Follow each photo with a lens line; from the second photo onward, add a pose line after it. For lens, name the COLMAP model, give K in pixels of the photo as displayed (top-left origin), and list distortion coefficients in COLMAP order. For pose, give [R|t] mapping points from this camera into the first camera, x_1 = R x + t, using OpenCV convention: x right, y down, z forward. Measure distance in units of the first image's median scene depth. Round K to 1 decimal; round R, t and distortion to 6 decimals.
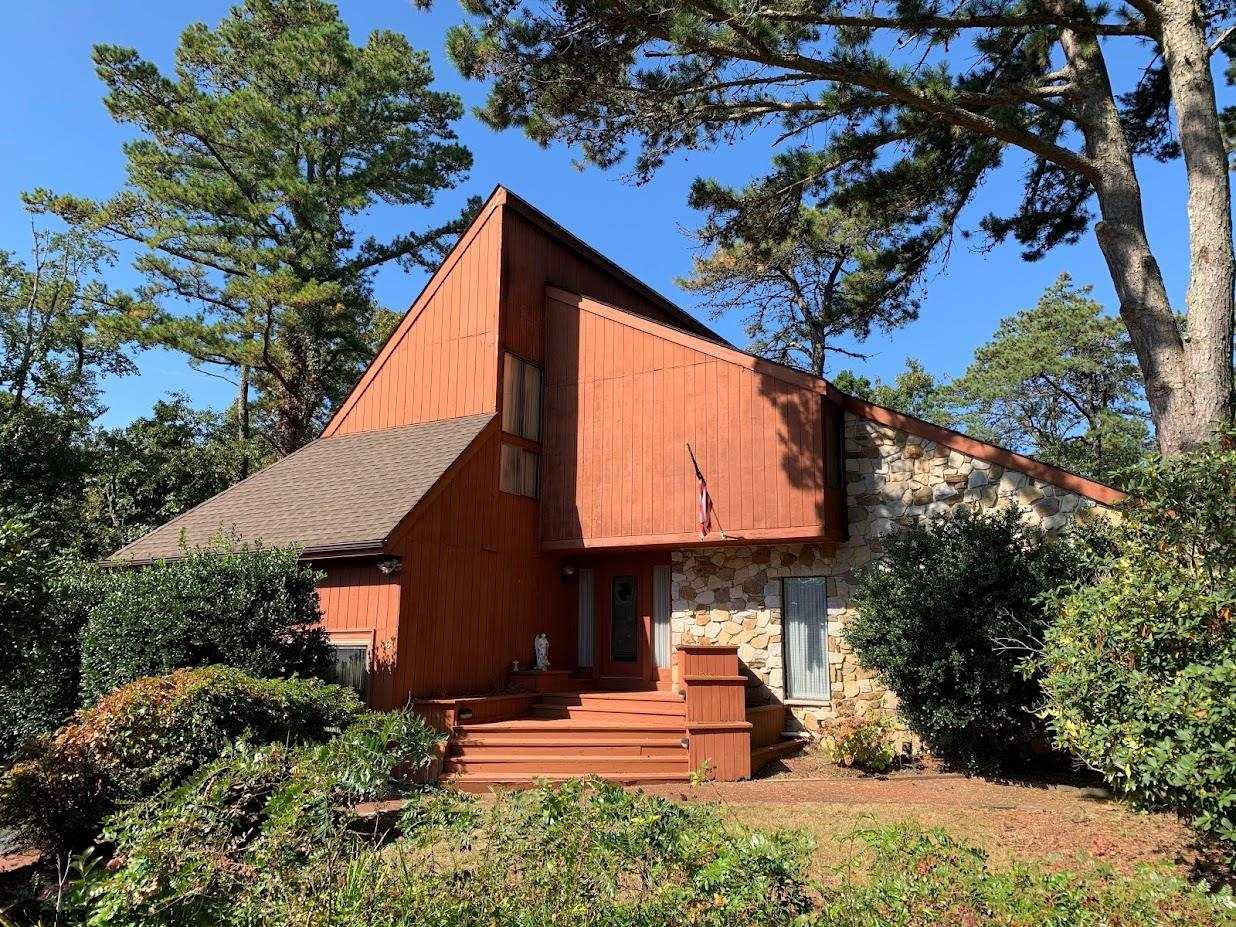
lens RADIAL K [[934.8, 0, 618.0], [0, 934.8, 463.5], [0, 0, 1]] dist [0.133495, -0.217522]
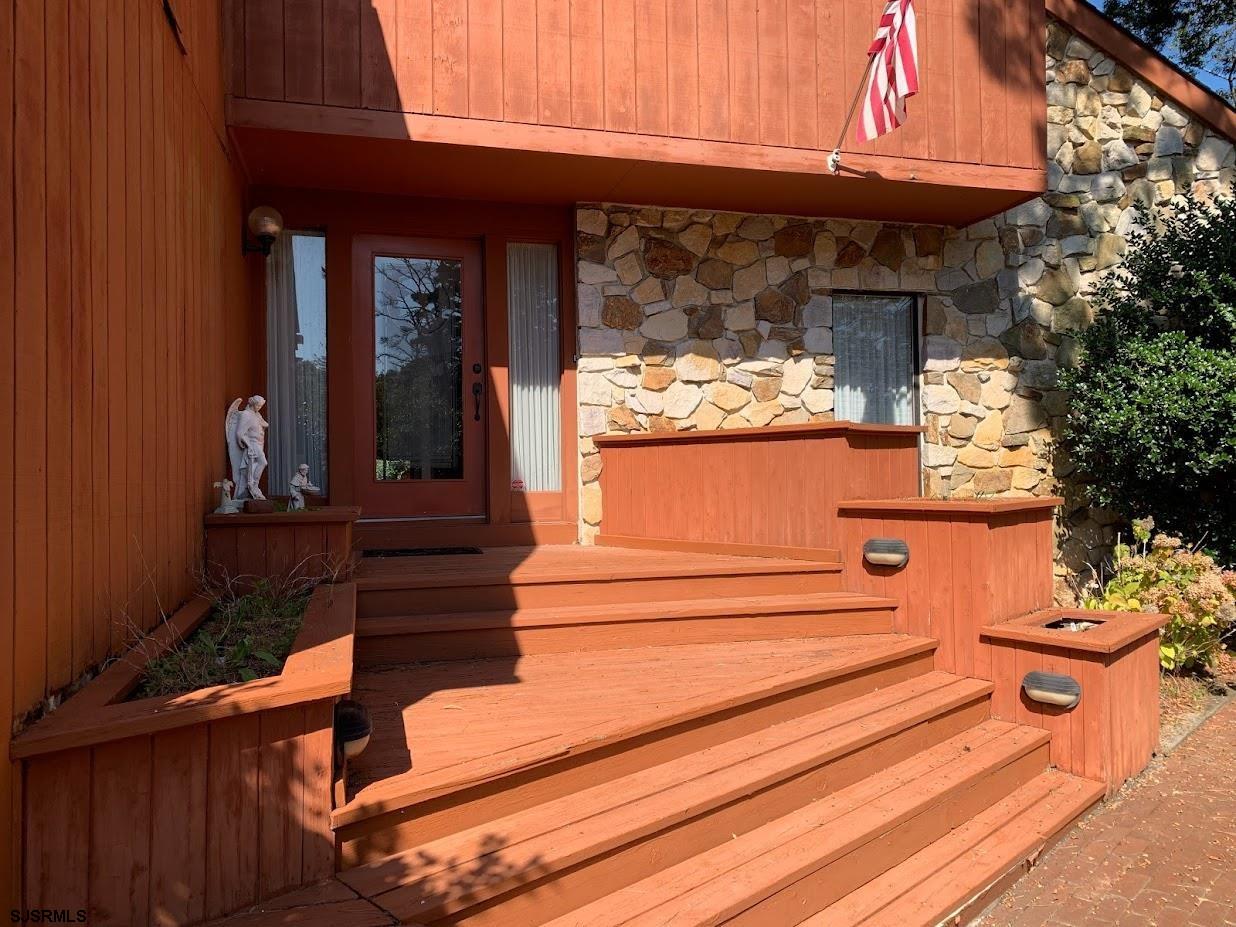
lens RADIAL K [[934.8, 0, 618.0], [0, 934.8, 463.5], [0, 0, 1]] dist [0.133495, -0.217522]
pose [[0.685981, -0.013585, 0.727492, -0.239052], [-0.127597, 0.982086, 0.138655, 0.151460], [-0.716344, -0.187940, 0.671960, 0.733214]]
